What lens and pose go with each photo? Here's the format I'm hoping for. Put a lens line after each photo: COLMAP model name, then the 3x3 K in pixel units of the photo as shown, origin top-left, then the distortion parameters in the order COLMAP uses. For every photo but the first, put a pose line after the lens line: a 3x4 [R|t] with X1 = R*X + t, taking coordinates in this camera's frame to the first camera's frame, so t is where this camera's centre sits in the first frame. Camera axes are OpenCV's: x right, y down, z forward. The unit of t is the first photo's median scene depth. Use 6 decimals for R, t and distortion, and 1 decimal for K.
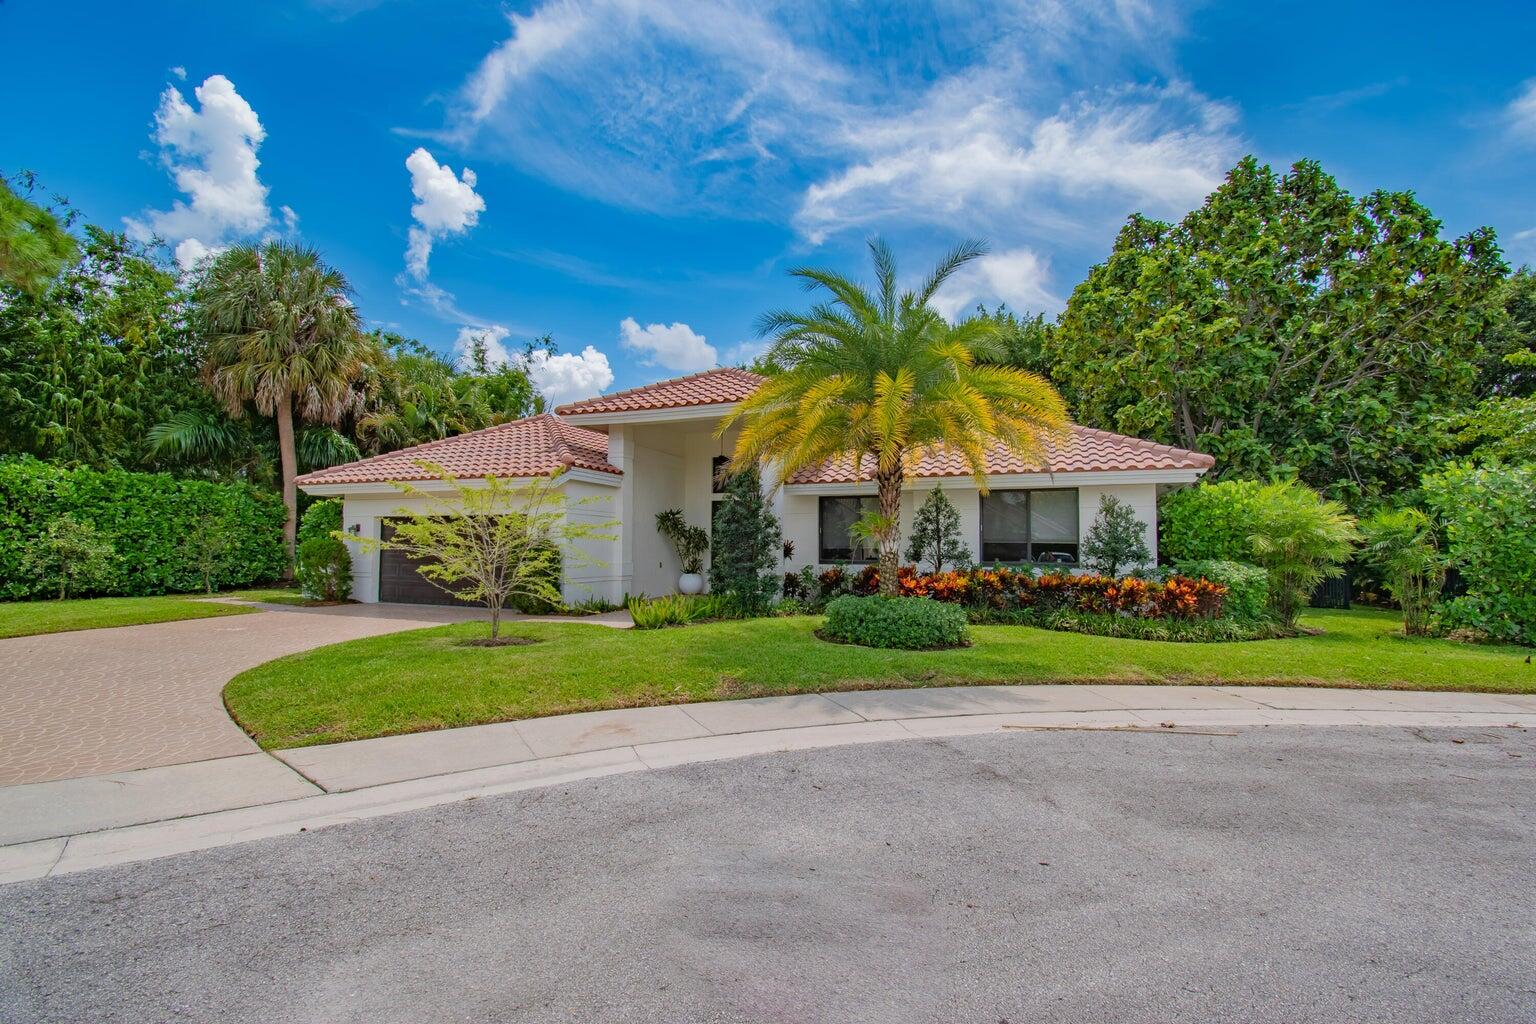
lens RADIAL K [[683.6, 0, 785.4], [0, 683.6, 515.5], [0, 0, 1]] dist [0.015614, -0.024093]
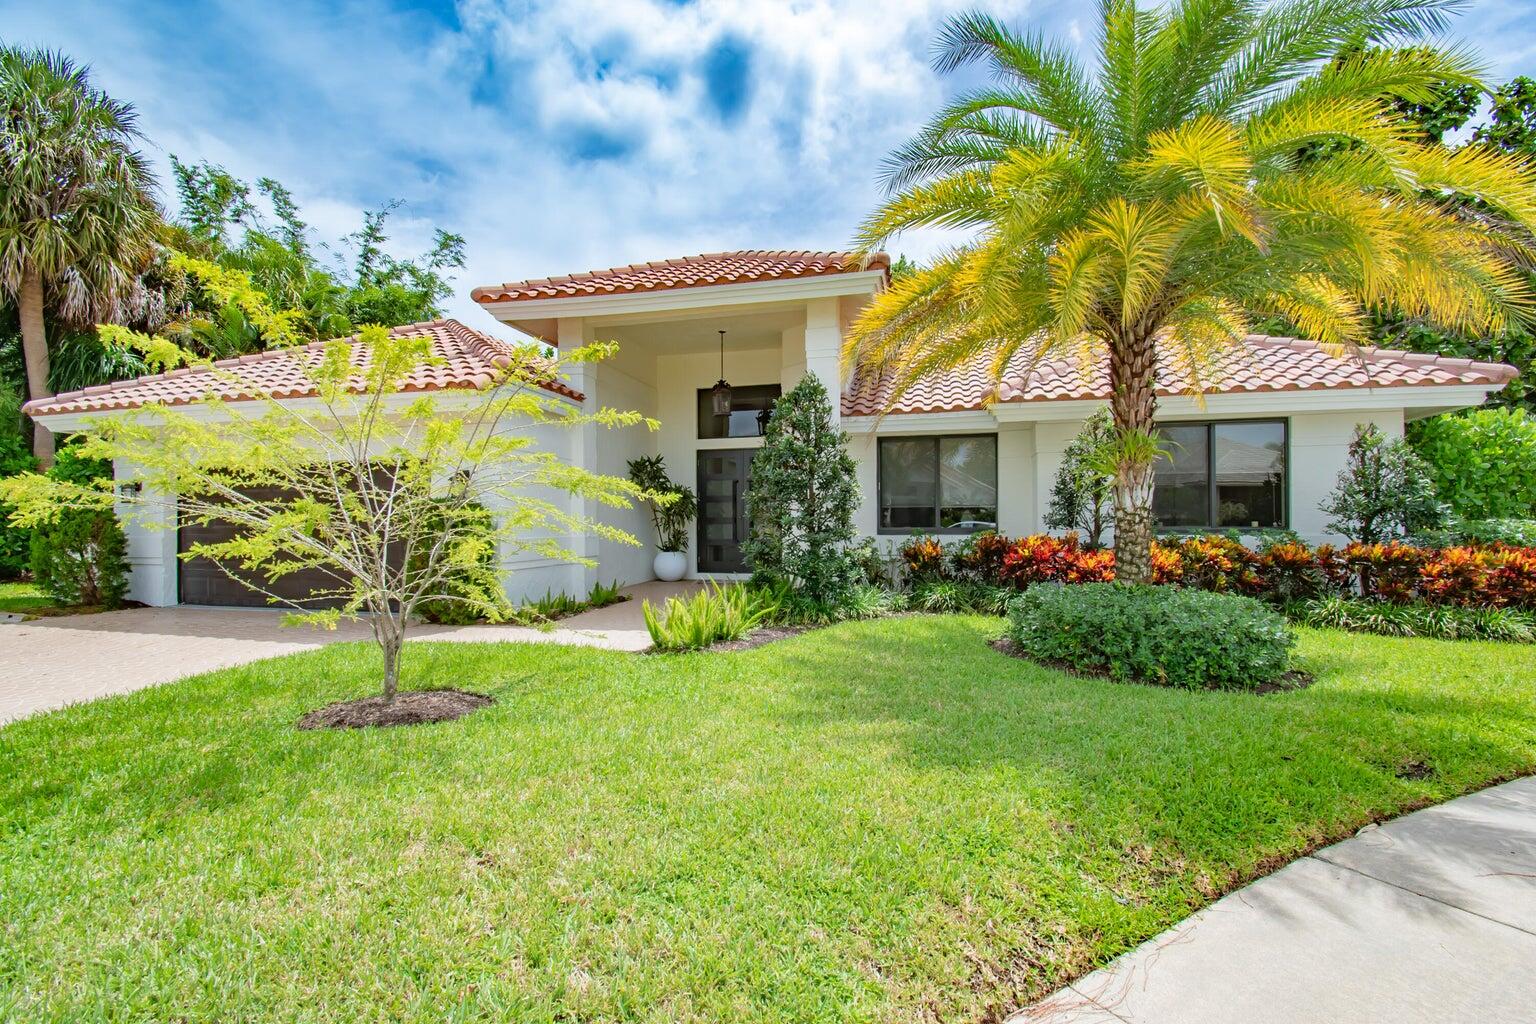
lens RADIAL K [[683.6, 0, 785.4], [0, 683.6, 515.5], [0, 0, 1]] dist [0.015614, -0.024093]
pose [[0.989430, -0.008577, 0.144754, -0.147337], [0.003507, 0.999373, 0.035244, 0.027309], [-0.144965, -0.034363, 0.988840, 0.335272]]
